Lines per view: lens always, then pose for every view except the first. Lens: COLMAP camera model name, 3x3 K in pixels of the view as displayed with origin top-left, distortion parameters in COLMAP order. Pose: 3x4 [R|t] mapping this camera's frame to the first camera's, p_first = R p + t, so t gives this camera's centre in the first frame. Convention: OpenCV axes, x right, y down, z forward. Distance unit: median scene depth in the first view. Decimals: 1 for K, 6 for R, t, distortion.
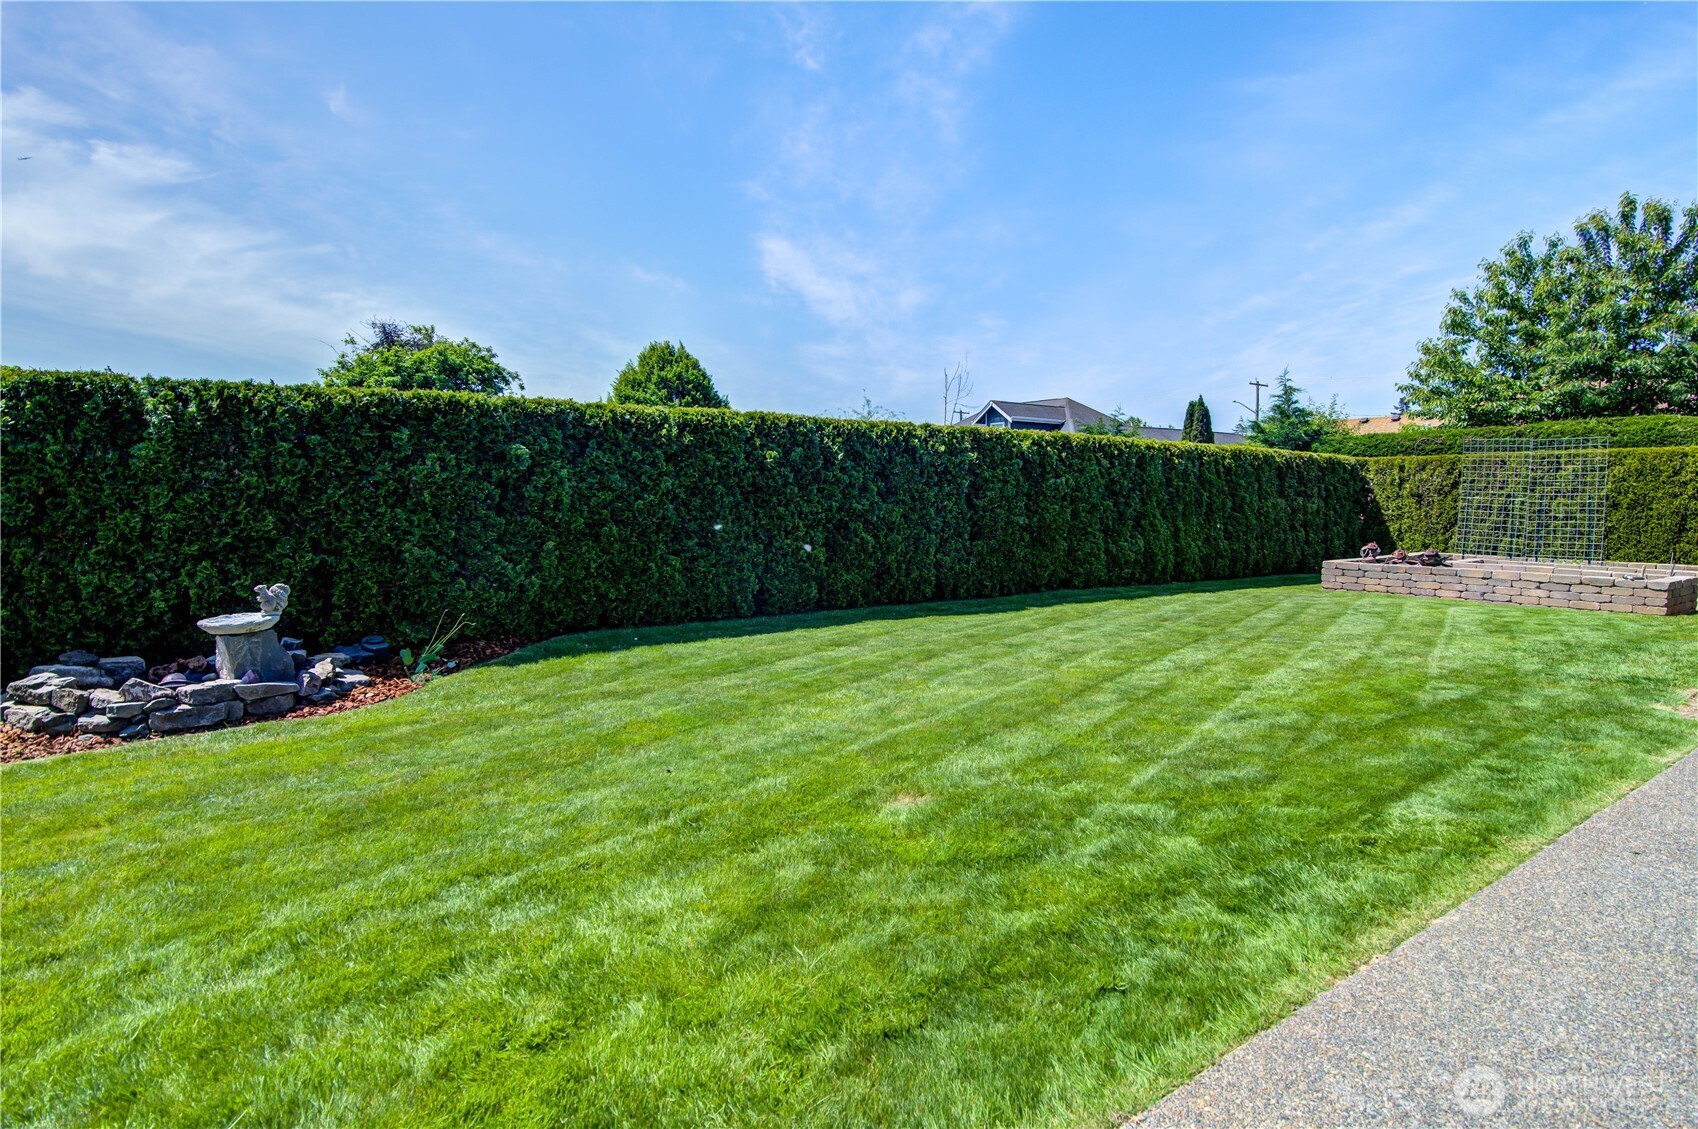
lens RADIAL K [[894.0, 0, 849.0], [0, 894.0, 564.5], [0, 0, 1]] dist [-0.016359, -0.000148]
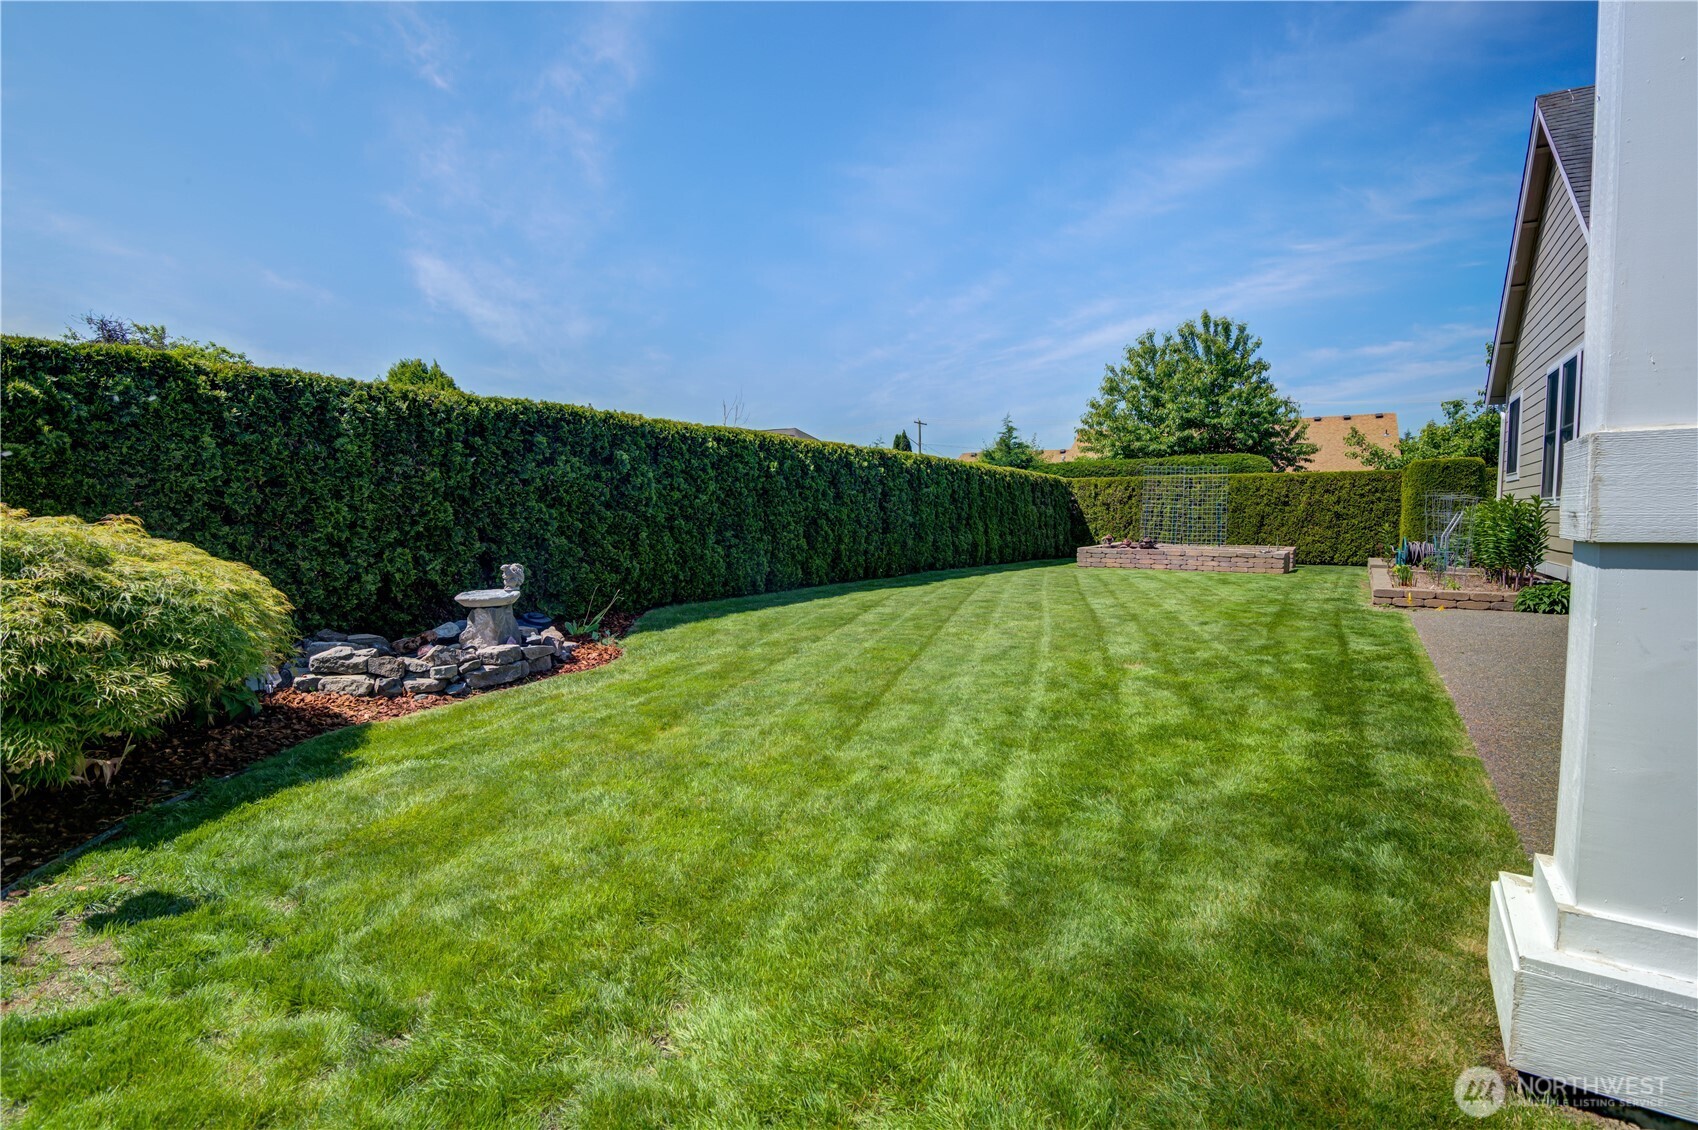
lens RADIAL K [[787.4, 0, 849.0], [0, 787.4, 565.0], [0, 0, 1]] dist [-0.019026, -0.000240]
pose [[0.928322, -0.024807, 0.370947, -0.433205], [0.028441, 0.999586, -0.004327, 0.028358], [-0.370687, 0.014567, 0.928644, -0.080755]]
